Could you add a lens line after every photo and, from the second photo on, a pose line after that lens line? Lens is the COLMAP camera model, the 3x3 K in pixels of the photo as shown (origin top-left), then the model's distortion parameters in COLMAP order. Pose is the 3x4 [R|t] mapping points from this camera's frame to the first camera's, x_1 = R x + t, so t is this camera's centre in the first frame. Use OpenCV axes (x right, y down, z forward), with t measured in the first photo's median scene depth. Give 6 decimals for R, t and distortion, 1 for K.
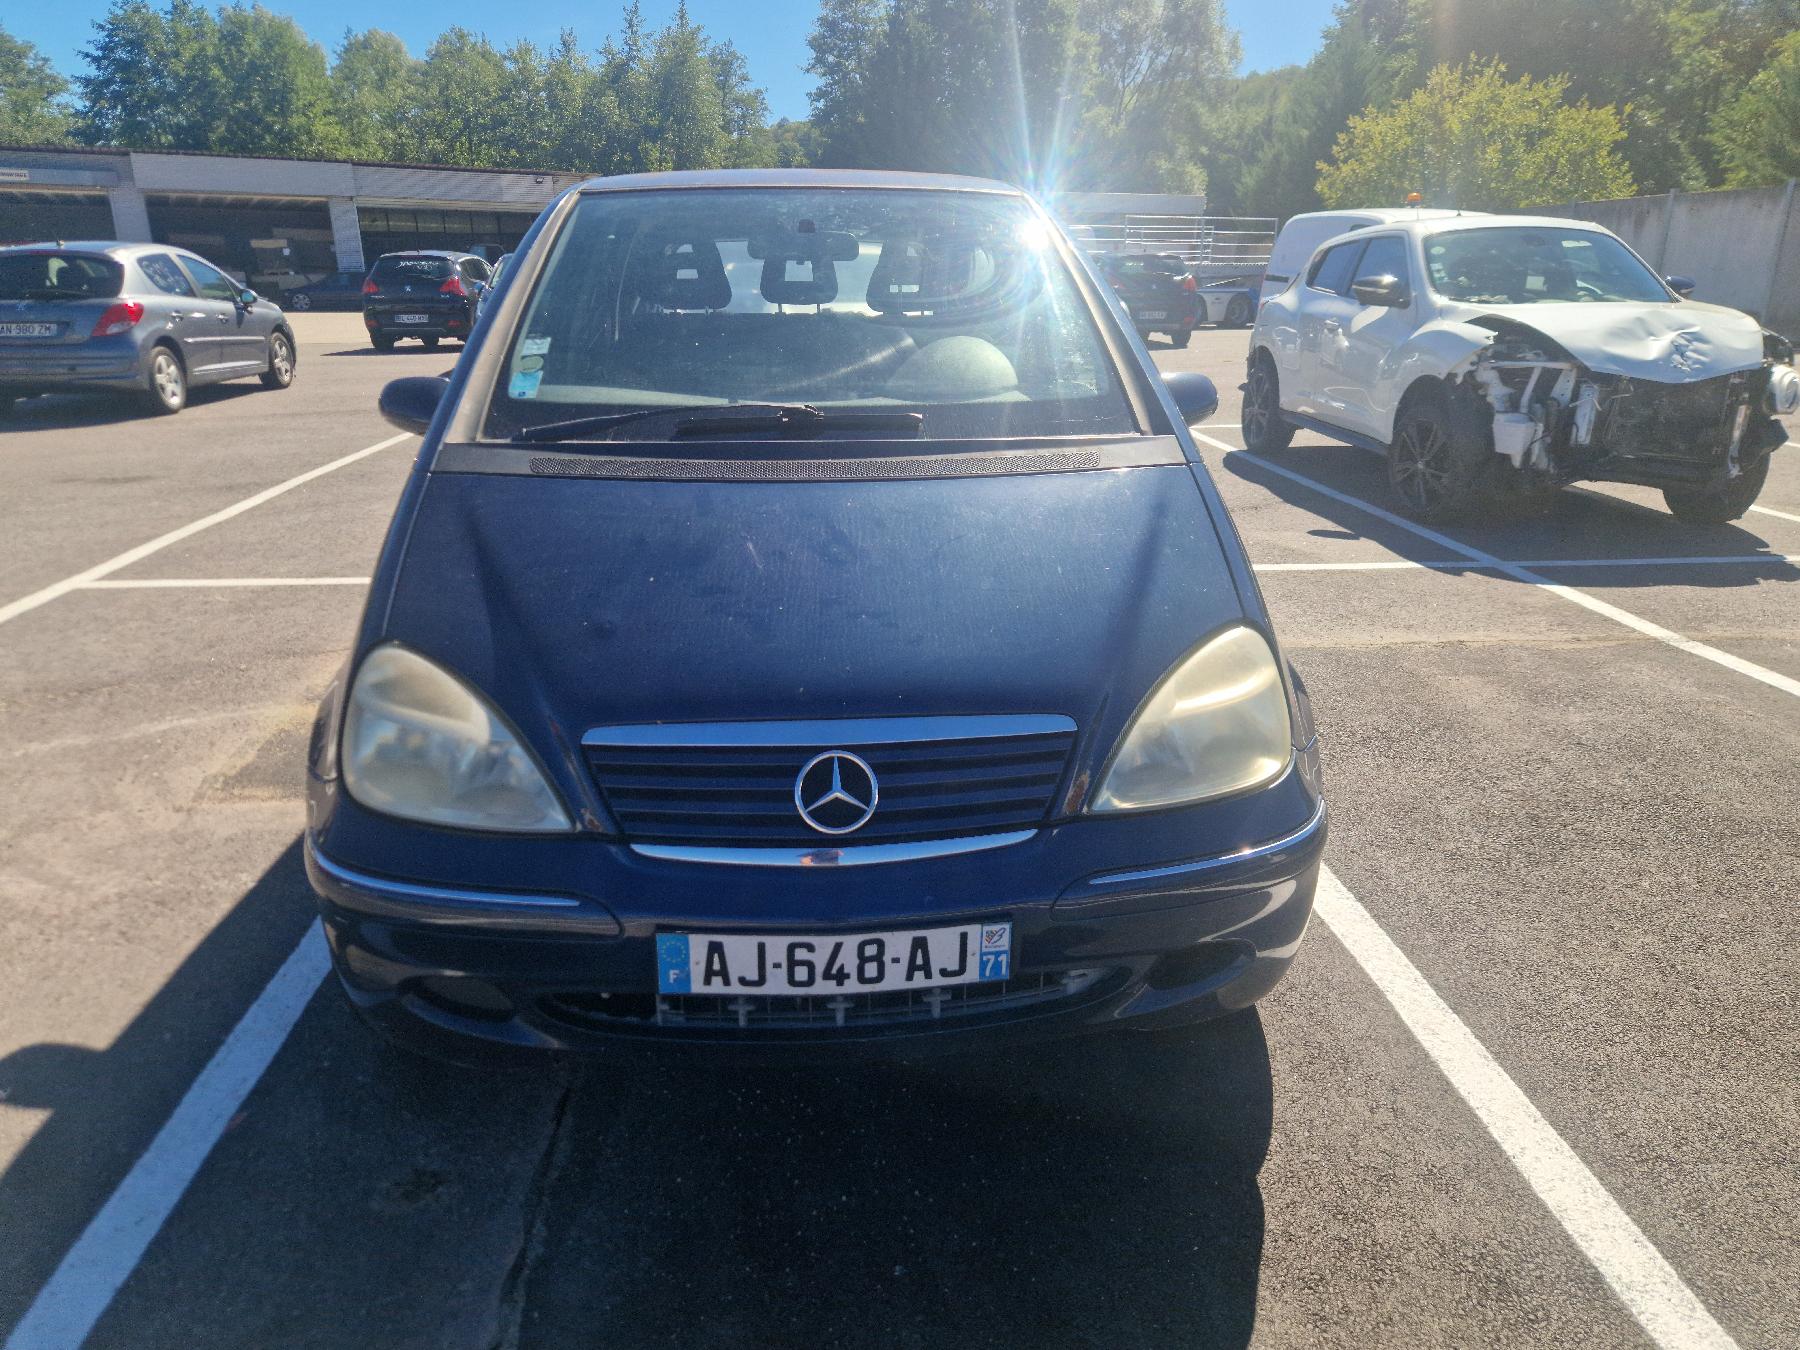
lens RADIAL K [[1235.1, 0, 900.0], [0, 1235.1, 675.0], [0, 0, 1]] dist [0.044629, -0.043165]
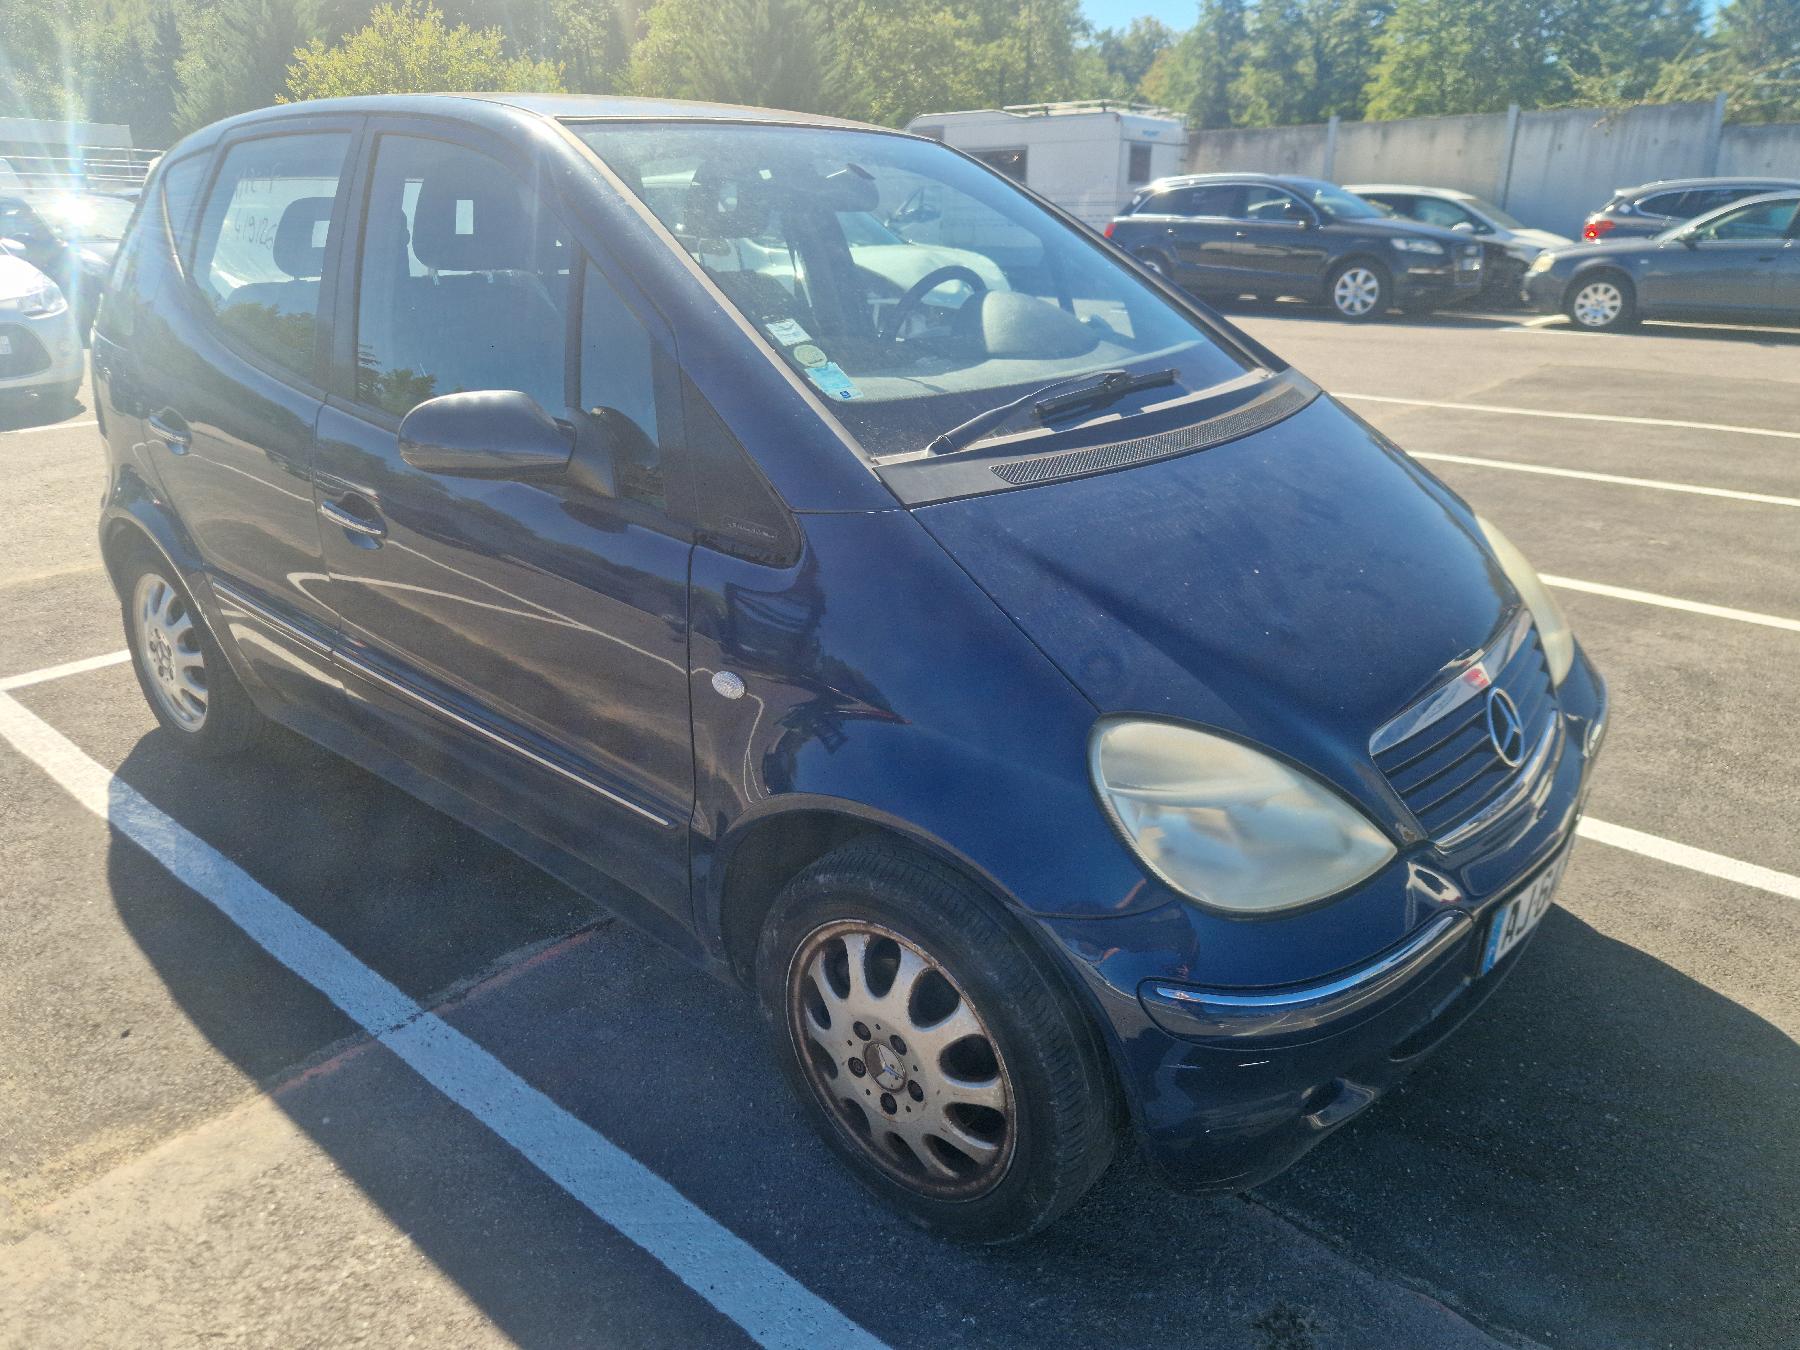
lens RADIAL K [[1235.1, 0, 900.0], [0, 1235.1, 675.0], [0, 0, 1]] dist [0.044629, -0.043165]
pose [[0.685005, -0.253171, 0.683135, -0.620463], [0.225929, 0.965270, 0.131184, -0.111900], [-0.692622, 0.064478, 0.718413, 0.326375]]
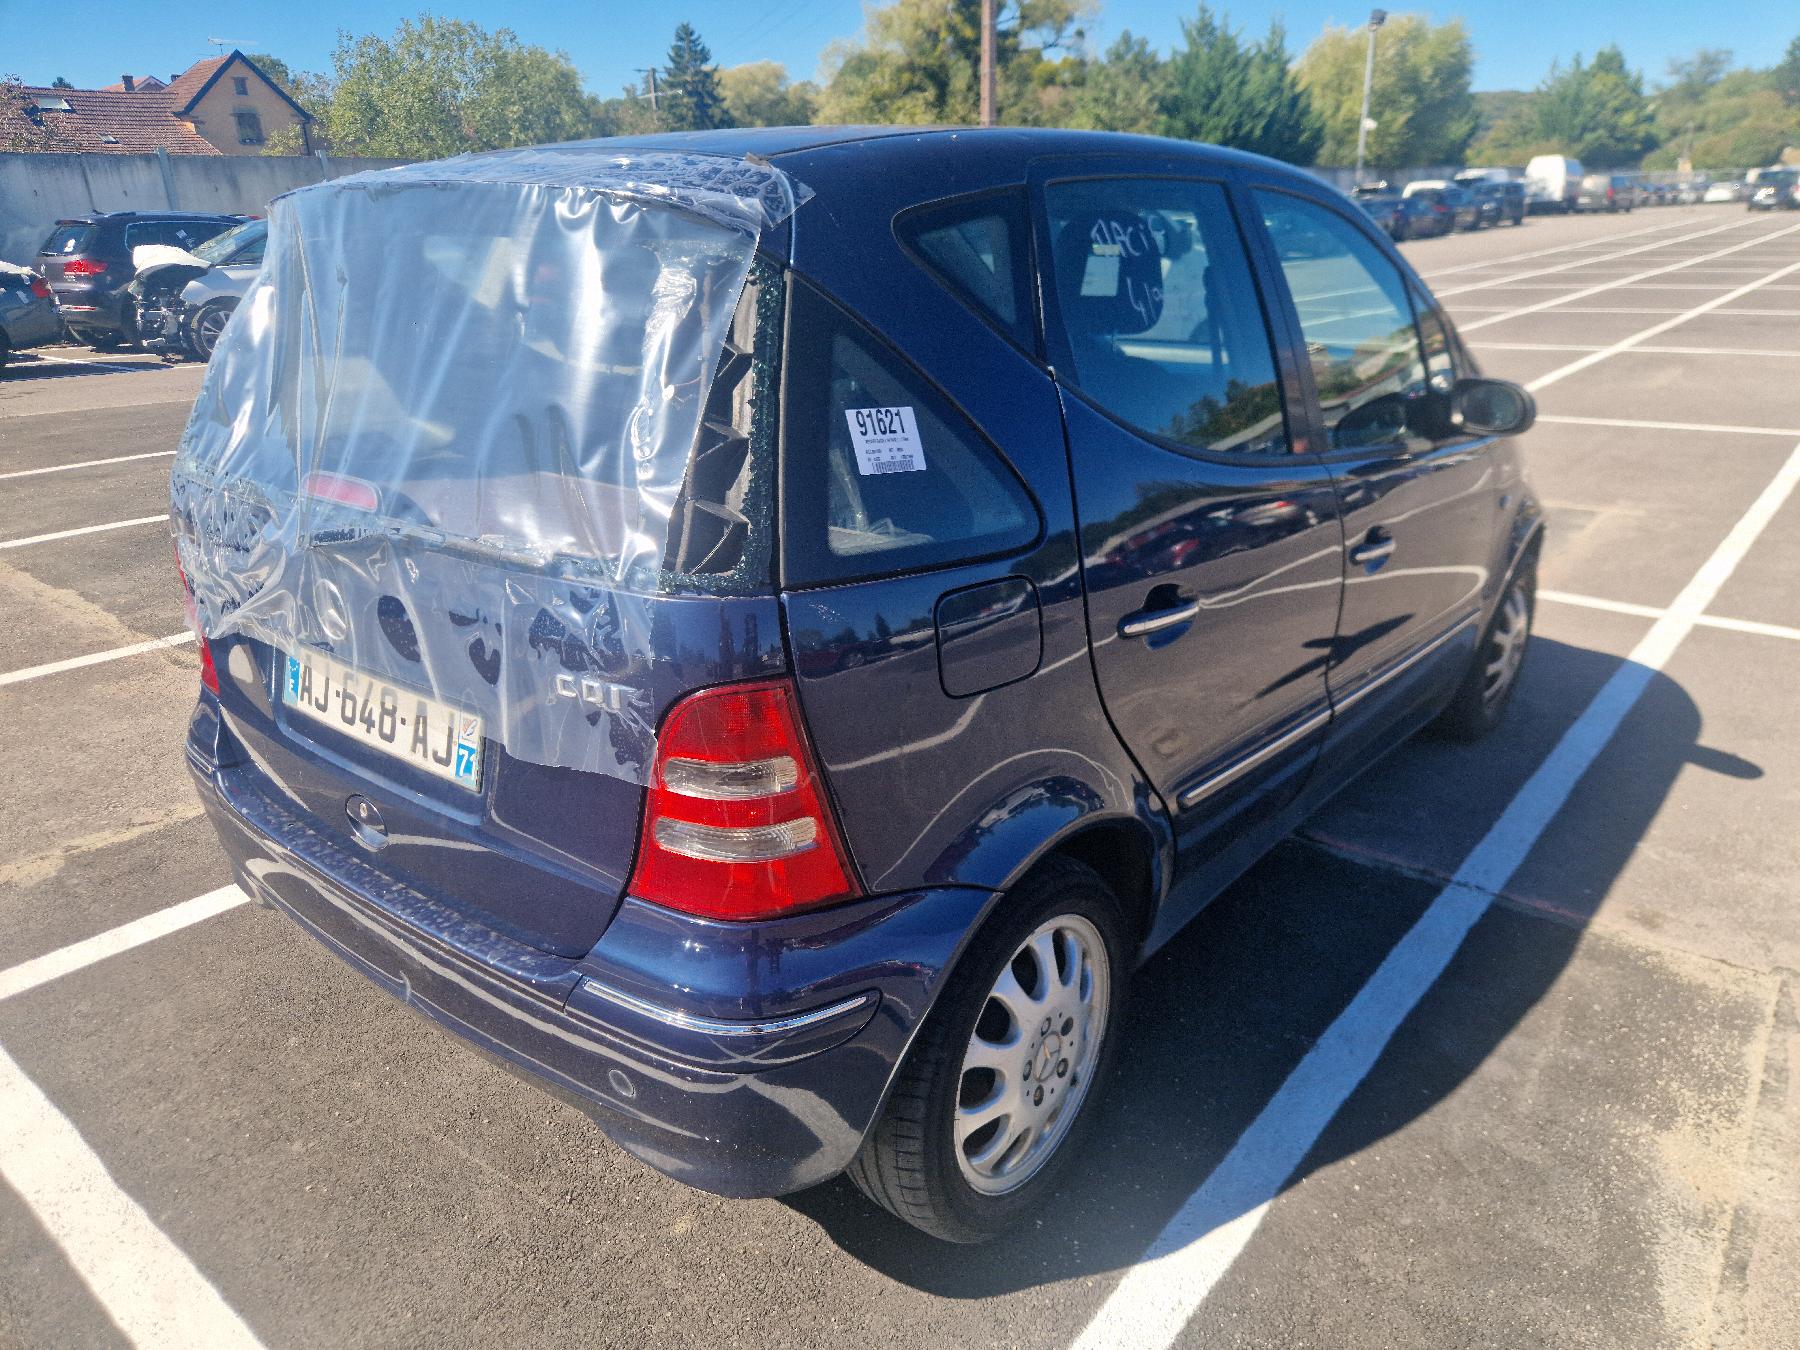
lens RADIAL K [[1212.8, 0, 900.0], [0, 1212.8, 675.0], [0, 0, 1]] dist [0.054499, -0.040837]
pose [[-0.738555, -0.217671, 0.638088, -0.611889], [0.225602, 0.812093, 0.538153, -0.566043], [-0.635327, 0.541409, -0.550668, 1.632795]]
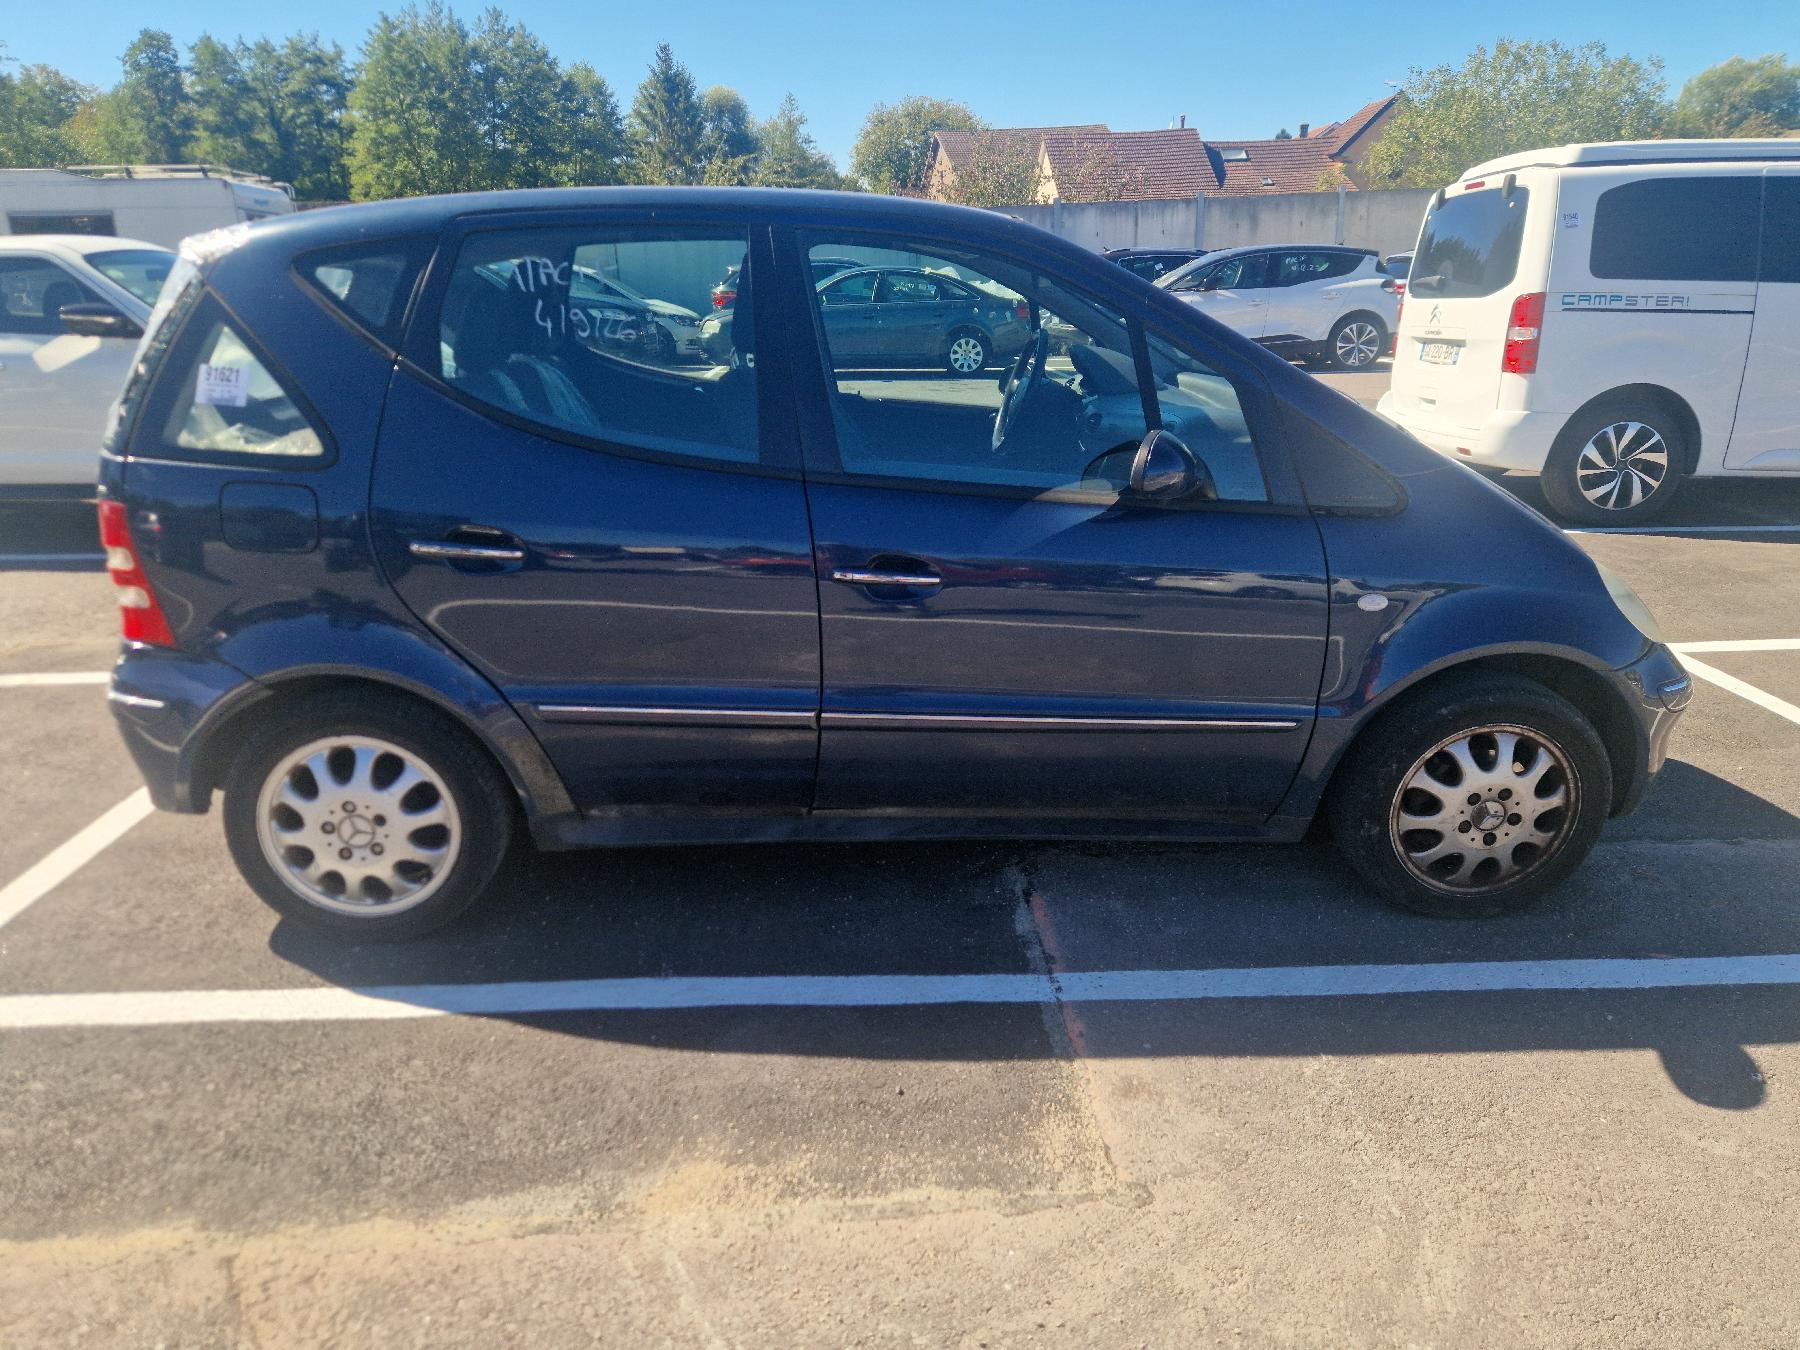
lens RADIAL K [[1212.8, 0, 900.0], [0, 1212.8, 675.0], [0, 0, 1]] dist [0.054499, -0.040837]
pose [[0.014163, -0.309068, 0.950934, -1.054567], [0.321451, 0.901952, 0.288361, -0.328151], [-0.946820, 0.301595, 0.112125, 0.946588]]
